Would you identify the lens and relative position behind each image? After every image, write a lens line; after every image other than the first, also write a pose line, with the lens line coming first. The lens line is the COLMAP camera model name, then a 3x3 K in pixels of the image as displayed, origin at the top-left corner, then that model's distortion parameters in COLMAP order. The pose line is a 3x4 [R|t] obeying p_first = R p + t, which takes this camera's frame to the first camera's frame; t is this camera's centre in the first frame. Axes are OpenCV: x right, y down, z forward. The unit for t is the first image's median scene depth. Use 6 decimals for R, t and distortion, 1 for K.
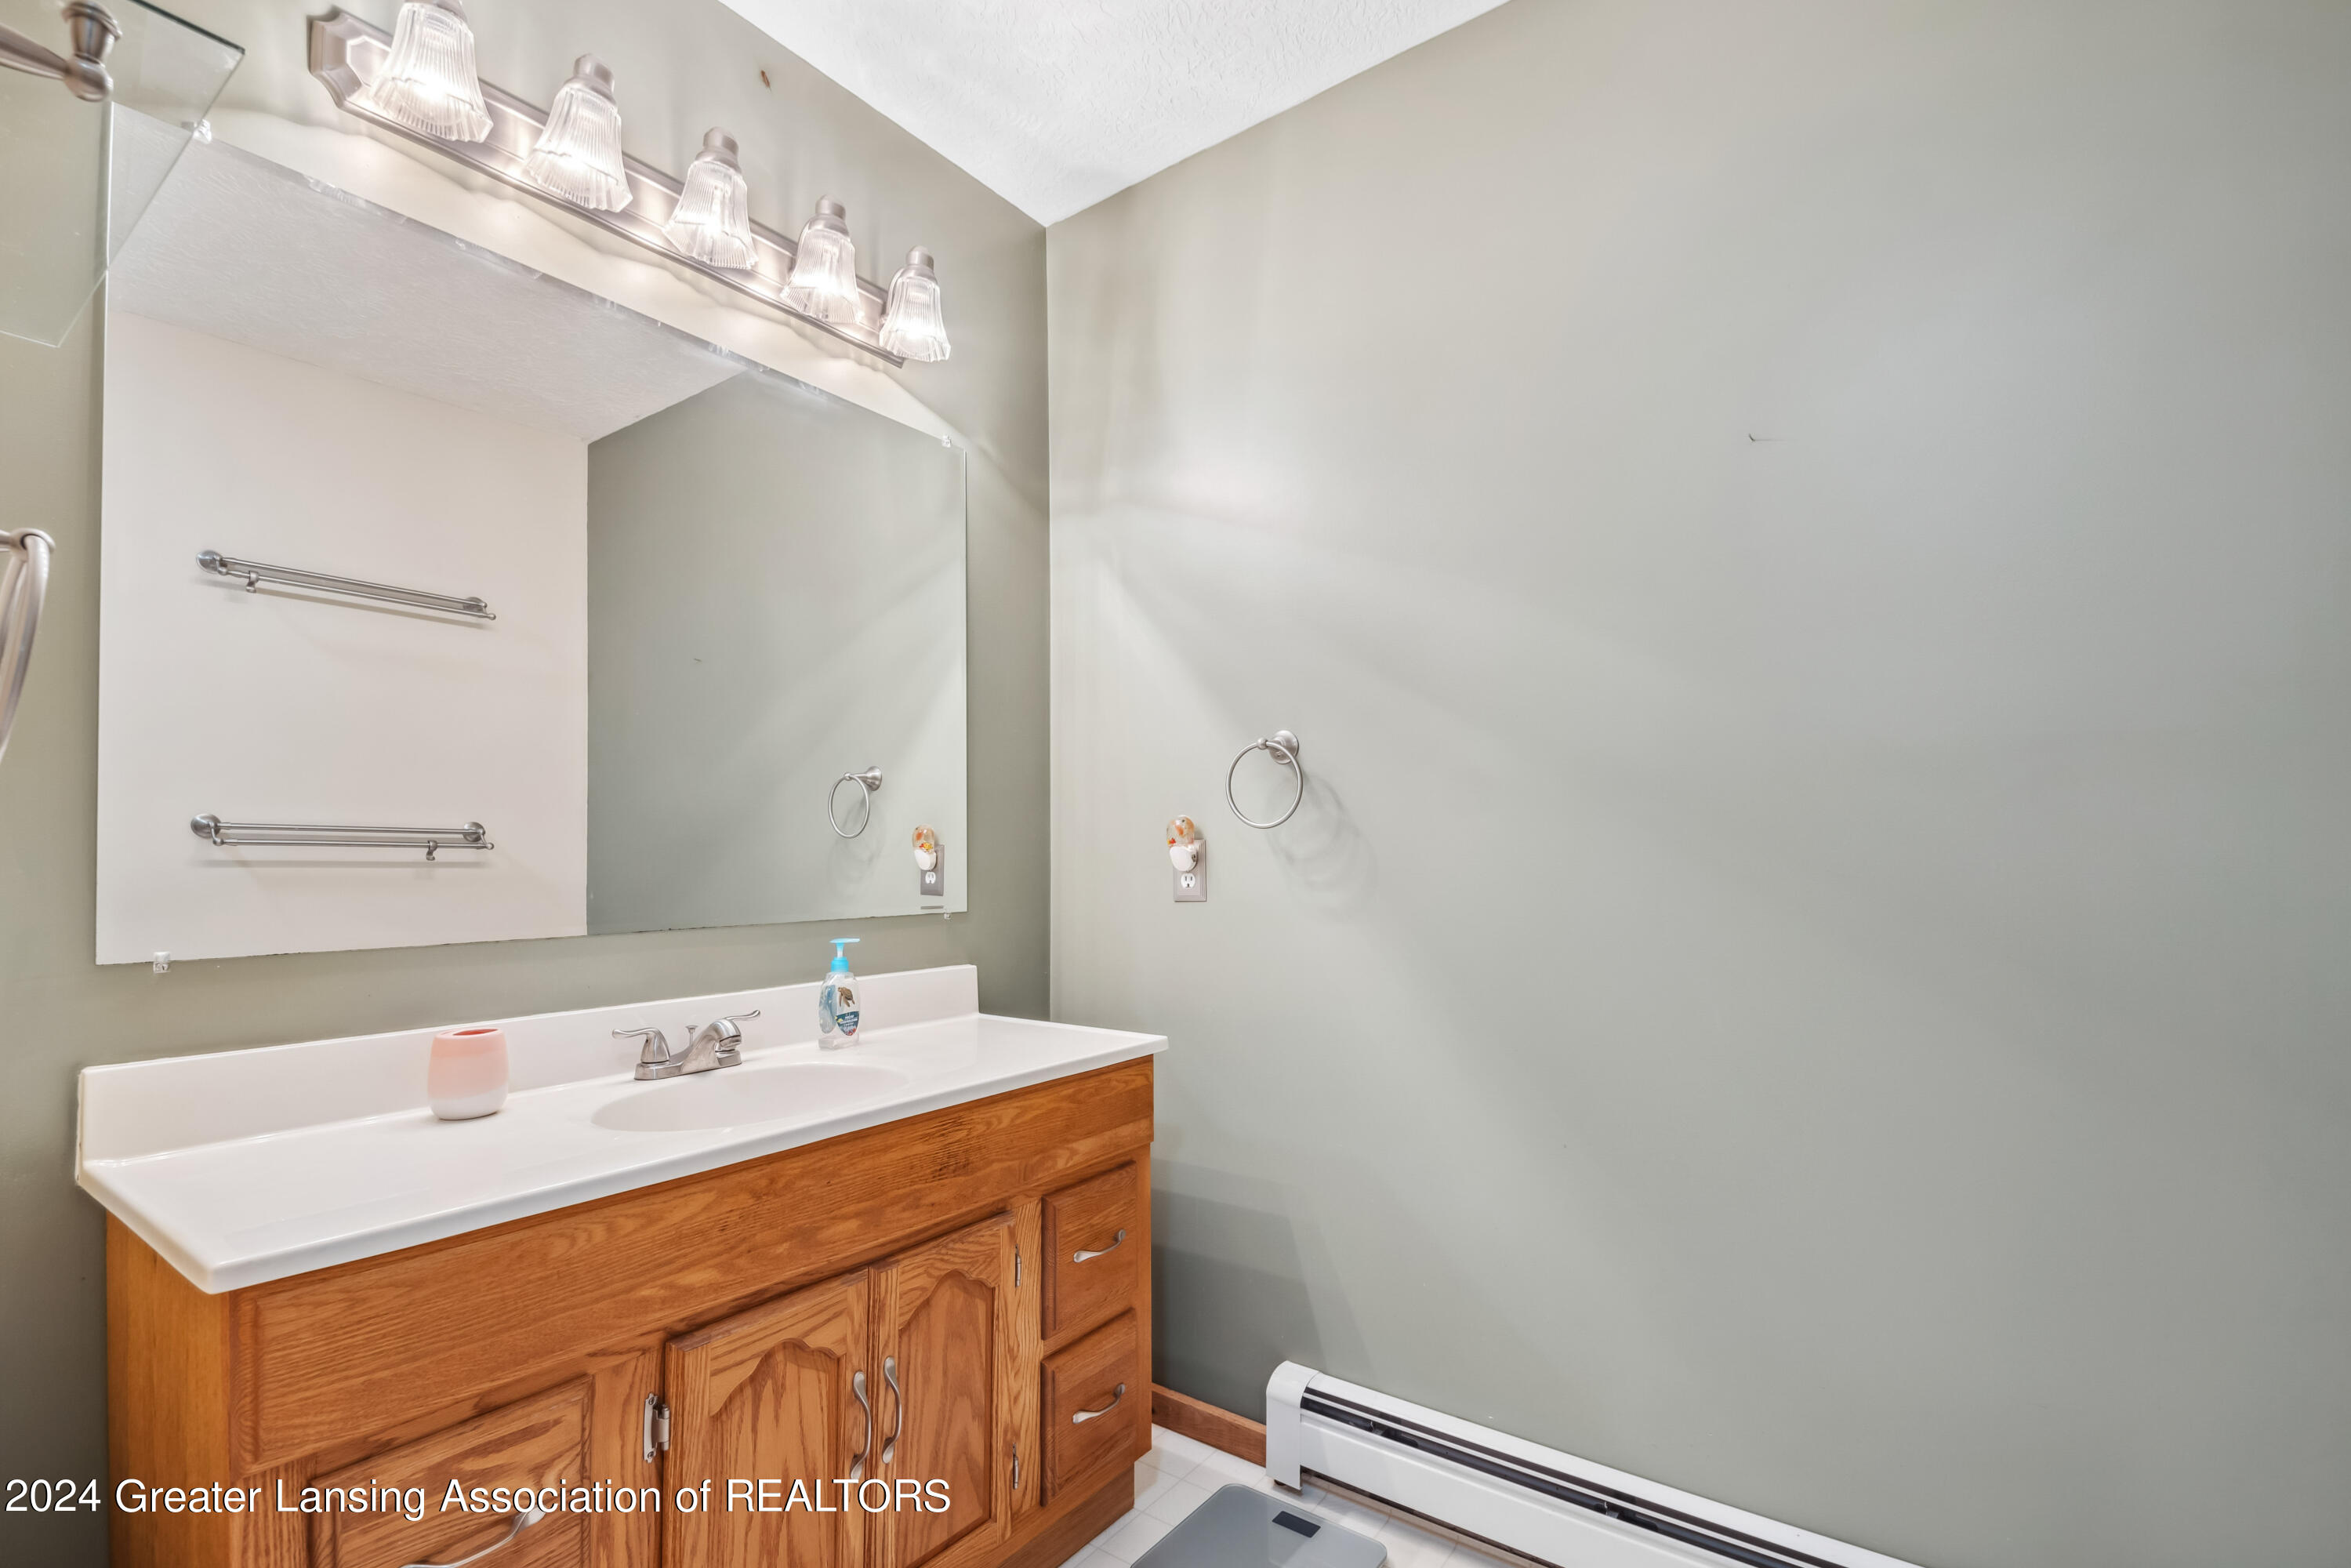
lens RADIAL K [[1045.2, 0, 1159.2], [0, 1045.2, 841.4], [0, 0, 1]] dist [-0.014379, -0.001085]
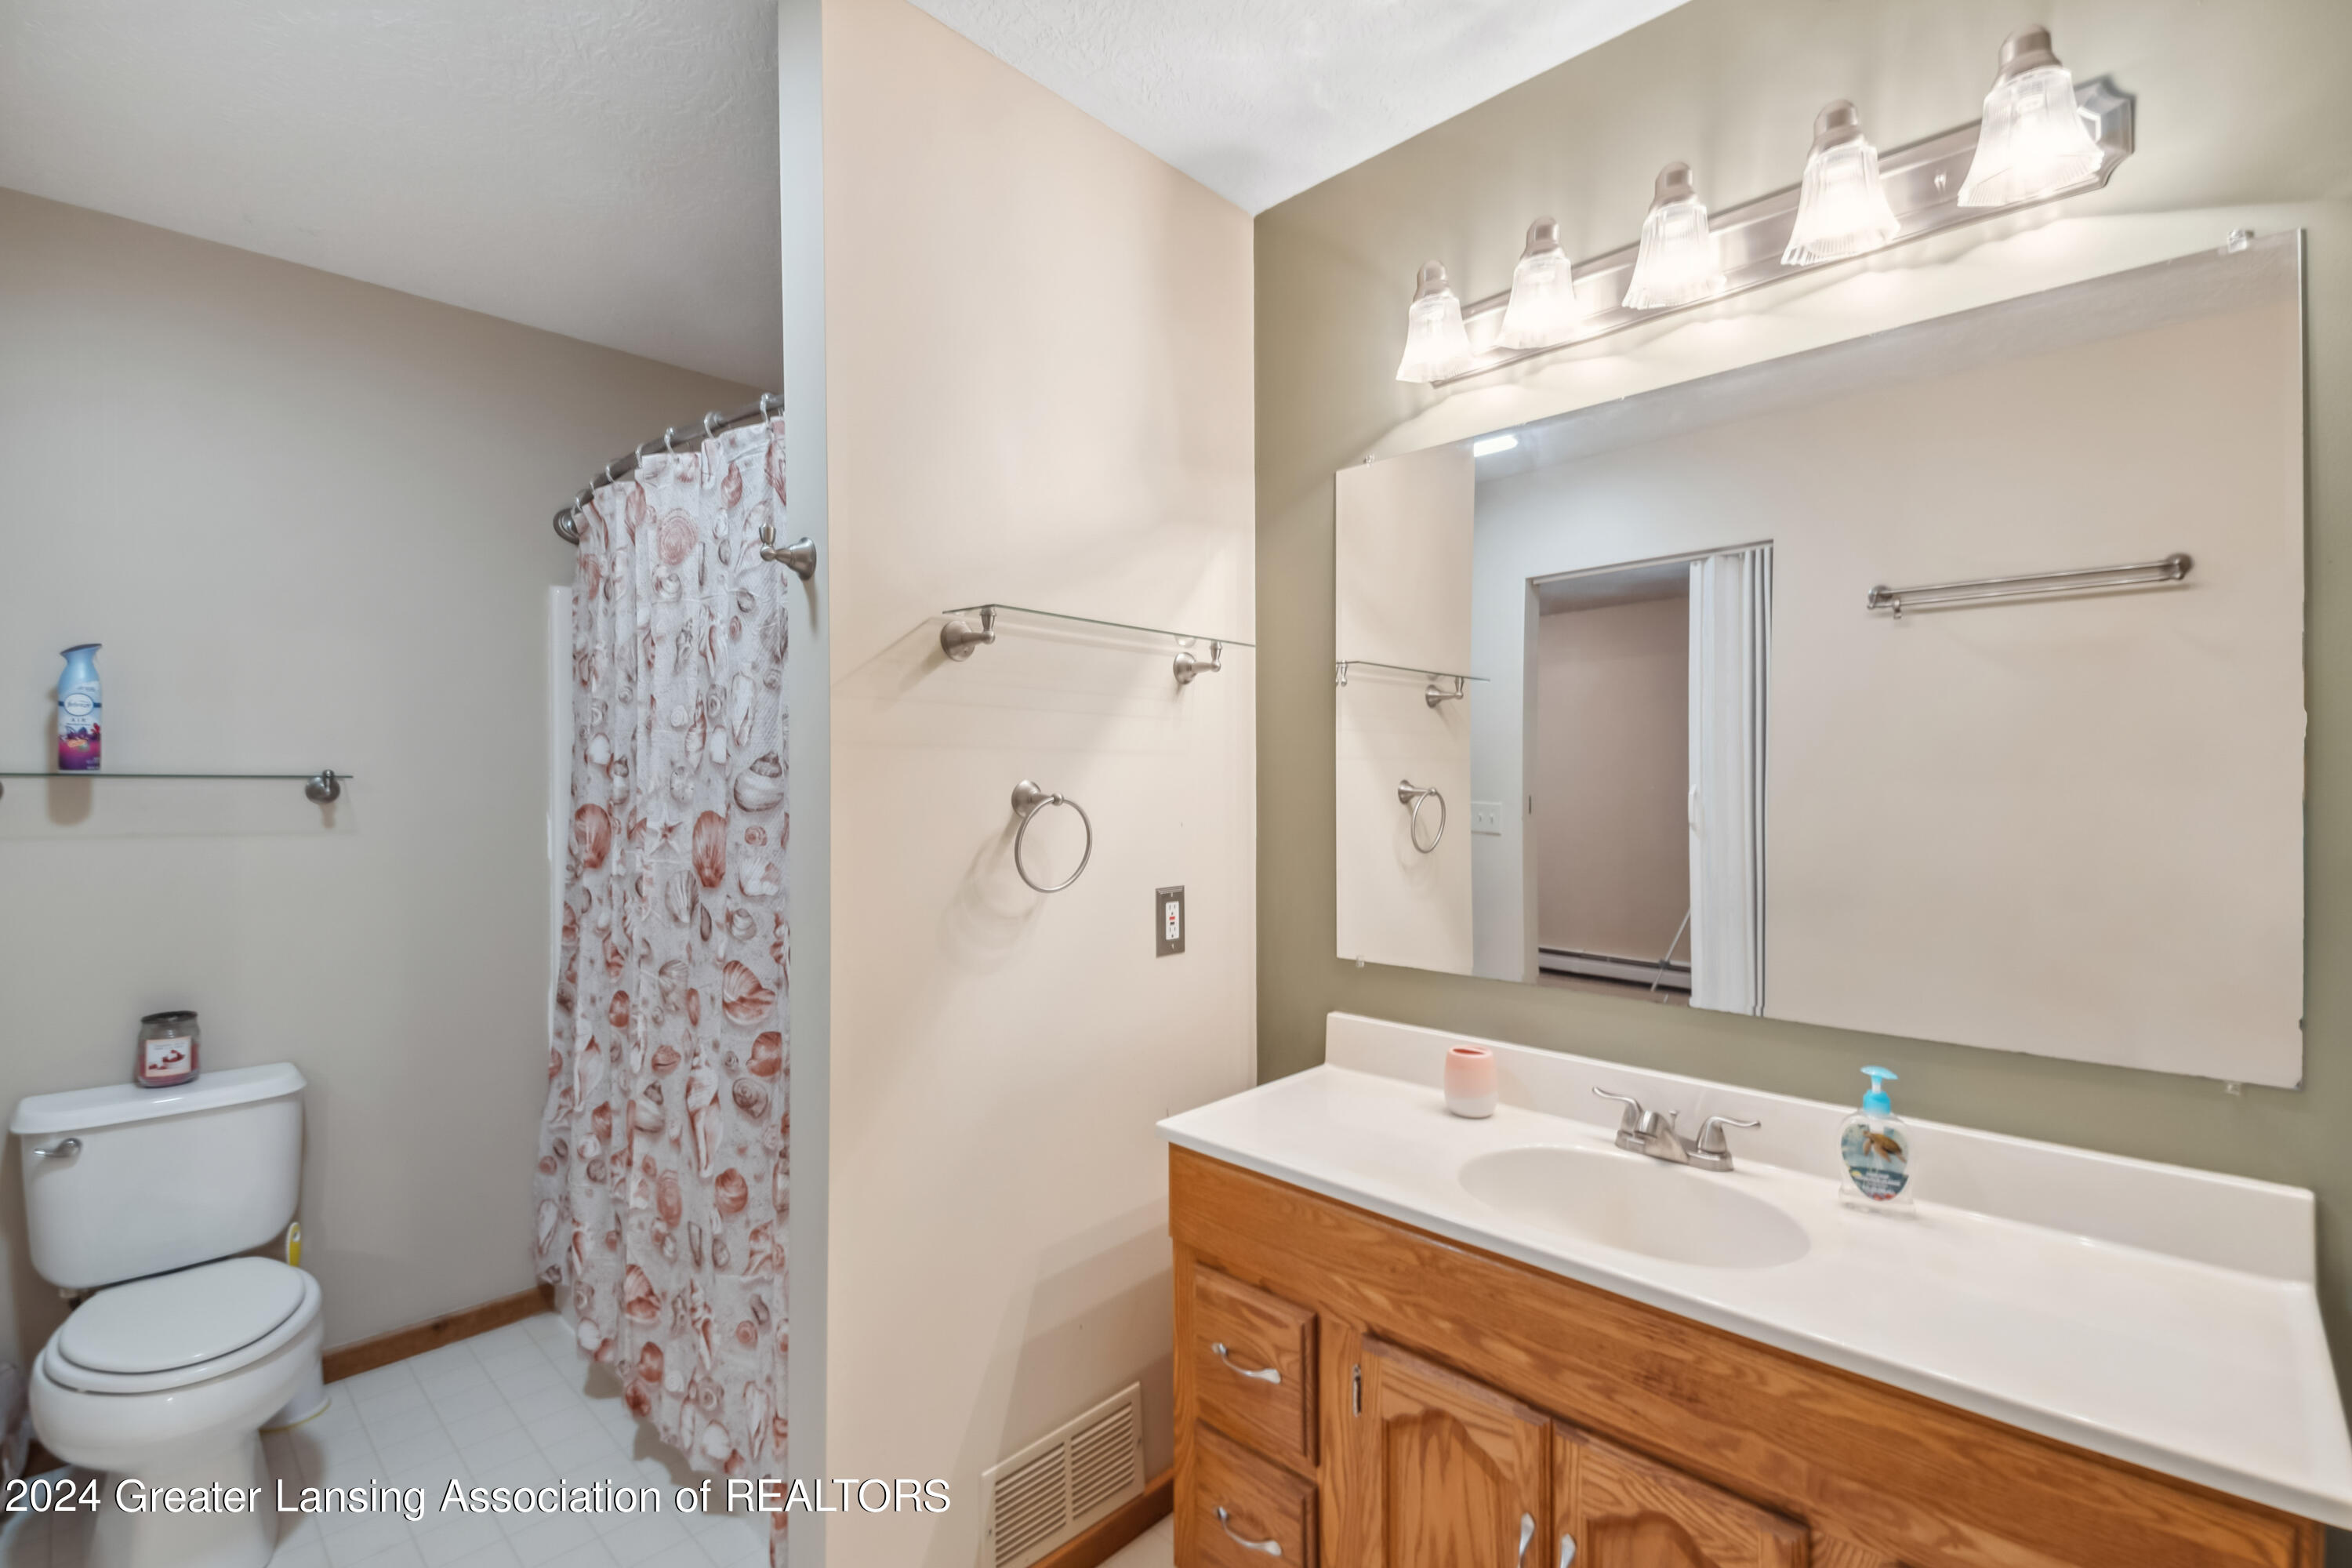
lens RADIAL K [[1045.6, 0, 1172.9], [0, 1045.6, 781.0], [0, 0, 1]] dist [-0.014379, -0.001085]
pose [[-0.152893, 0.003596, -0.988236, 0.692455], [0.013227, 0.999911, 0.001592, -0.165403], [0.988154, -0.012828, -0.152927, 0.834061]]
